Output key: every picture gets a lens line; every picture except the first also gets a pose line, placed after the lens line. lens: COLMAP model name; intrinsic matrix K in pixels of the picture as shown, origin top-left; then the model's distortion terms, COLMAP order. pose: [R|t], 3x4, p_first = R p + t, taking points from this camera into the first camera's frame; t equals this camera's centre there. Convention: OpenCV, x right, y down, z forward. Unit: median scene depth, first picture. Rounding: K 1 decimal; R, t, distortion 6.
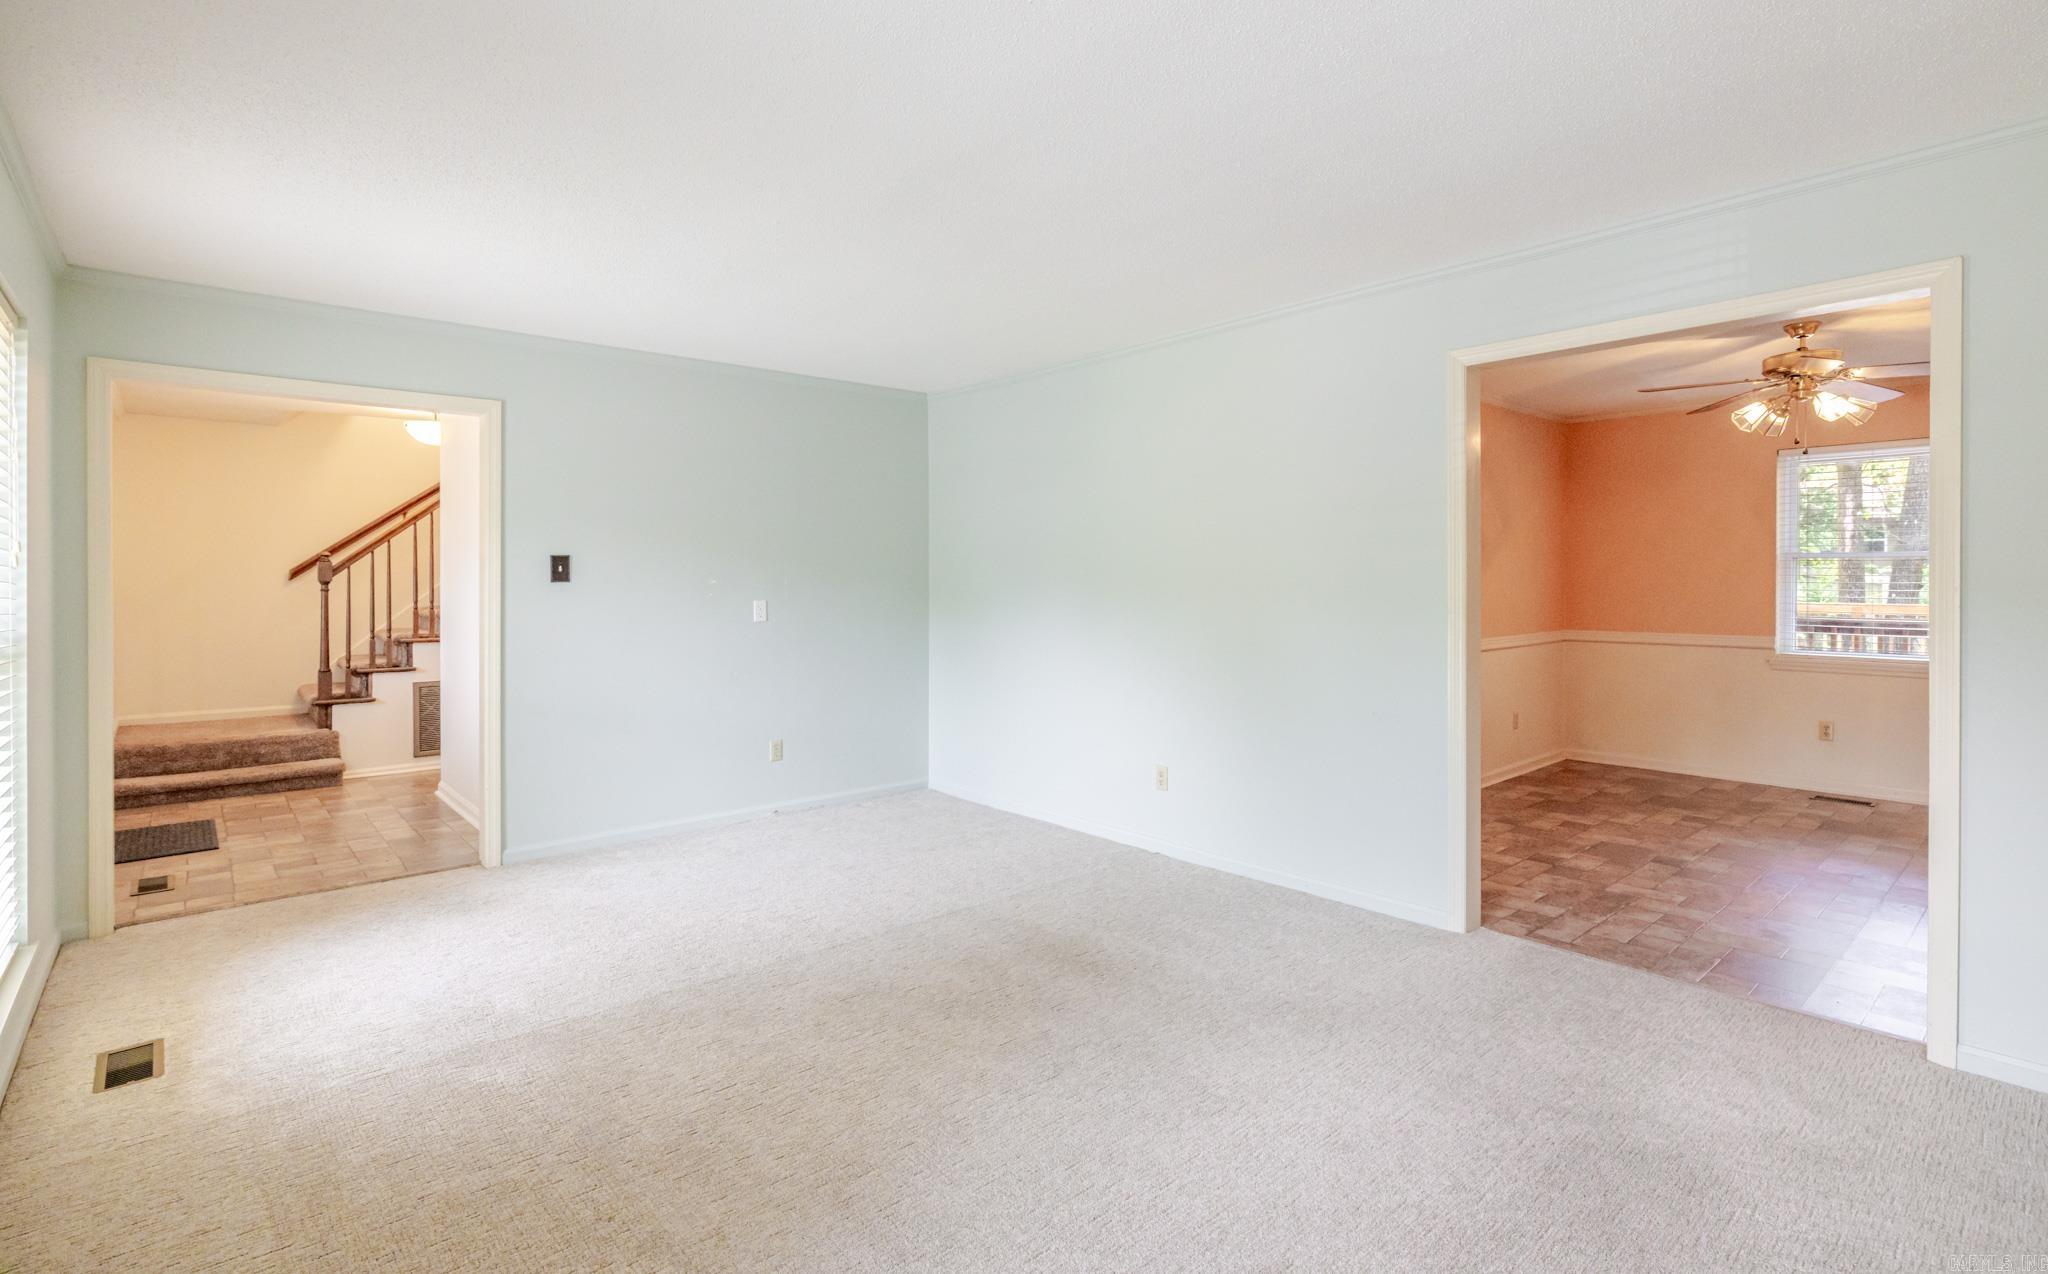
lens RADIAL K [[999.2, 0, 1047.9], [0, 999.2, 563.0], [0, 0, 1]] dist [0.004536, 0.000137]
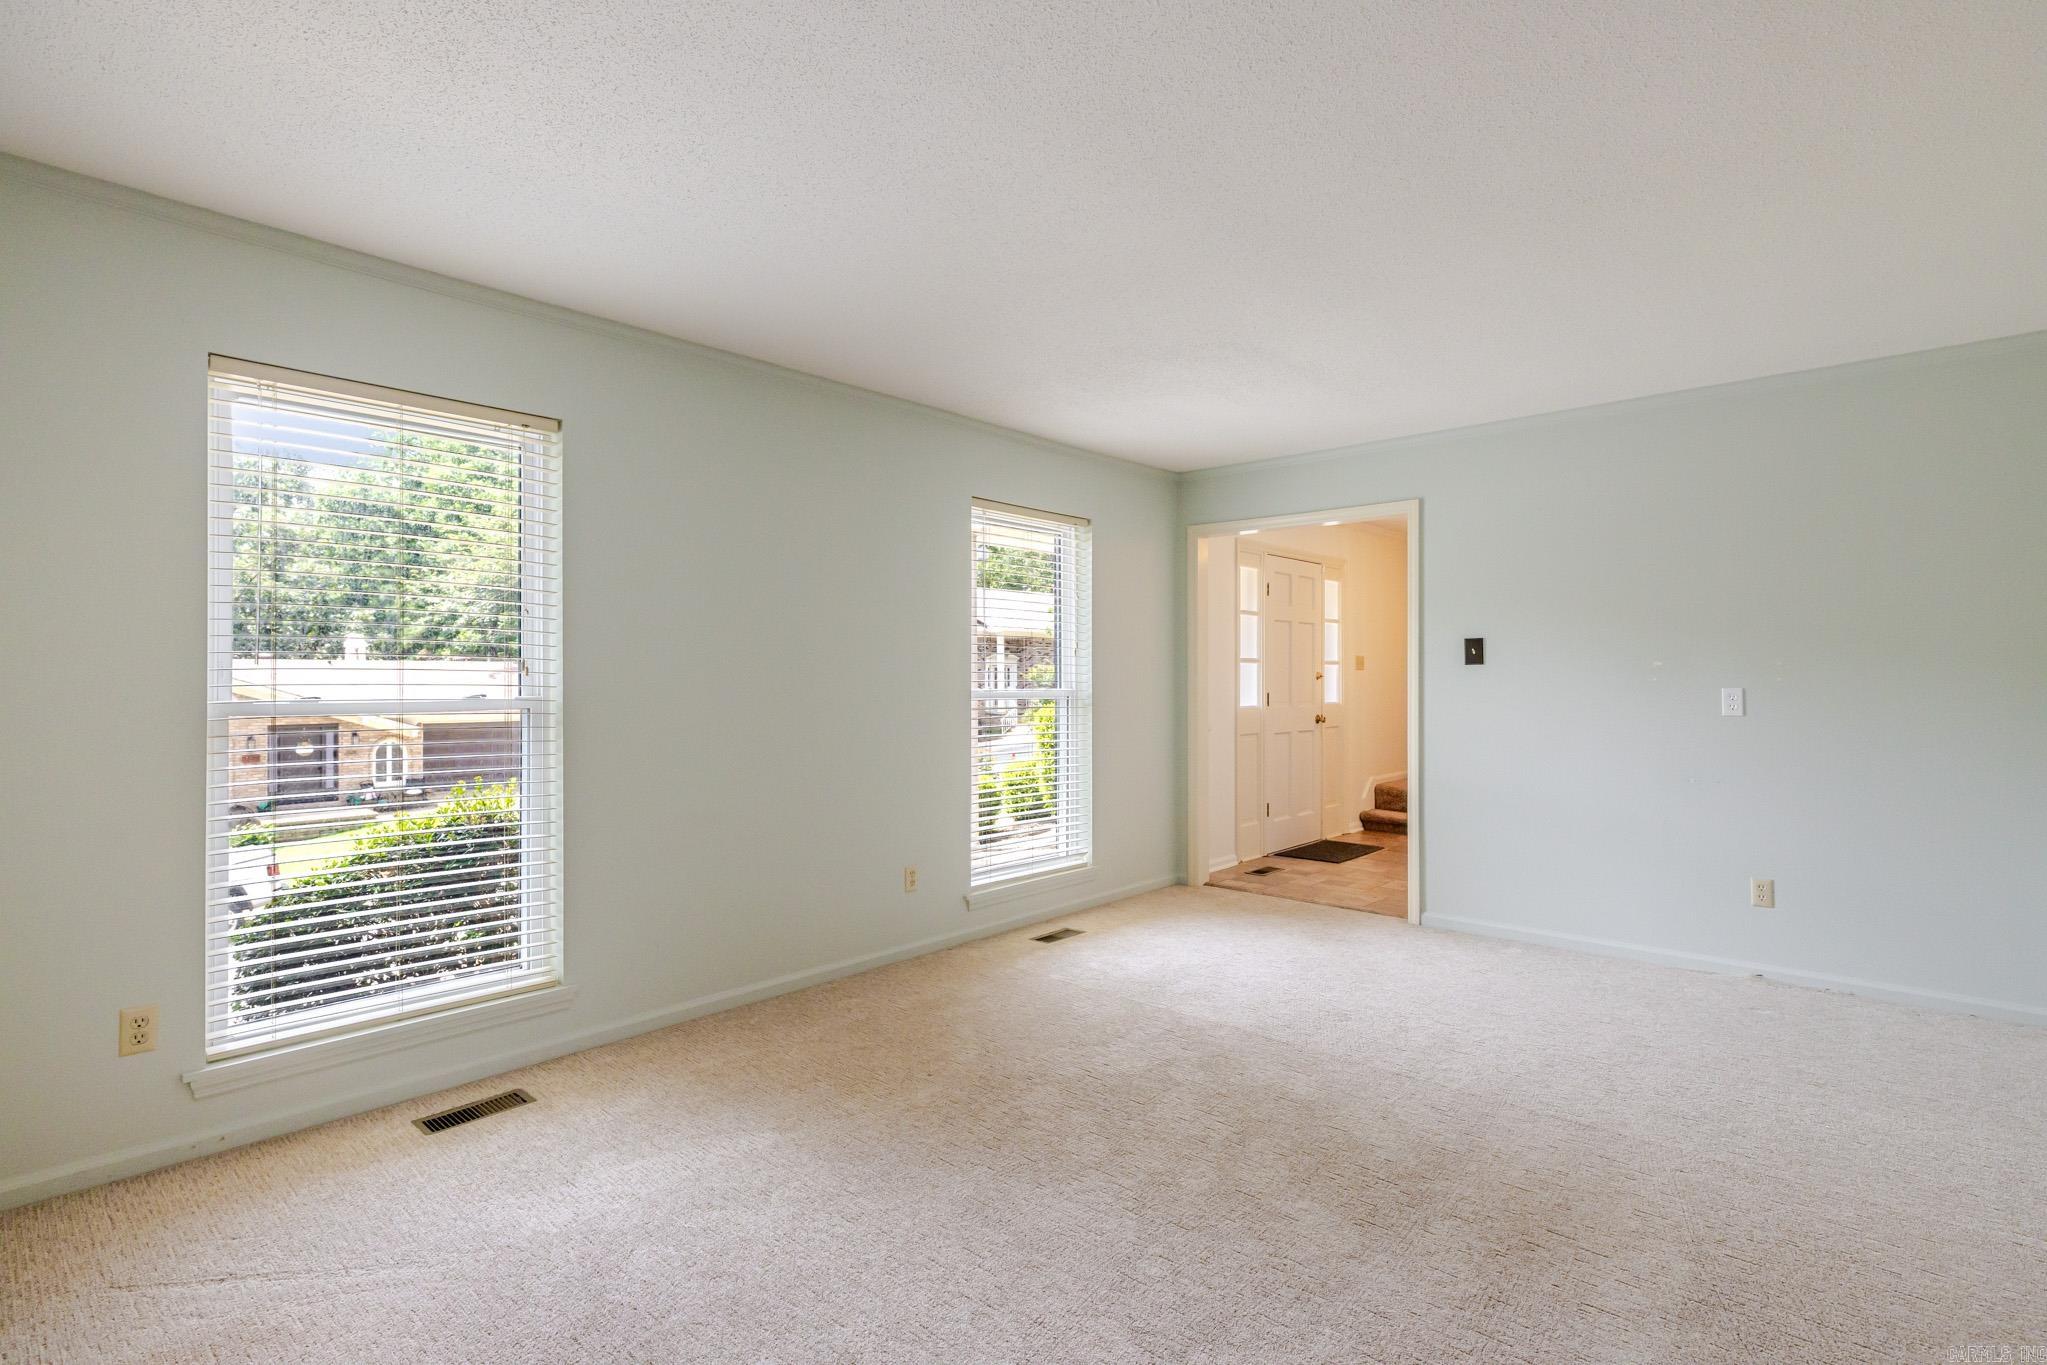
lens RADIAL K [[1076.3, 0, 1039.6], [0, 1076.3, 675.4], [0, 0, 1]] dist [-0.000922, 0.000994]
pose [[0.049027, 0.008573, -0.998761, 0.744910], [0.021950, 0.999712, 0.009658, 0.013119], [0.998556, -0.022396, 0.048825, 0.662627]]
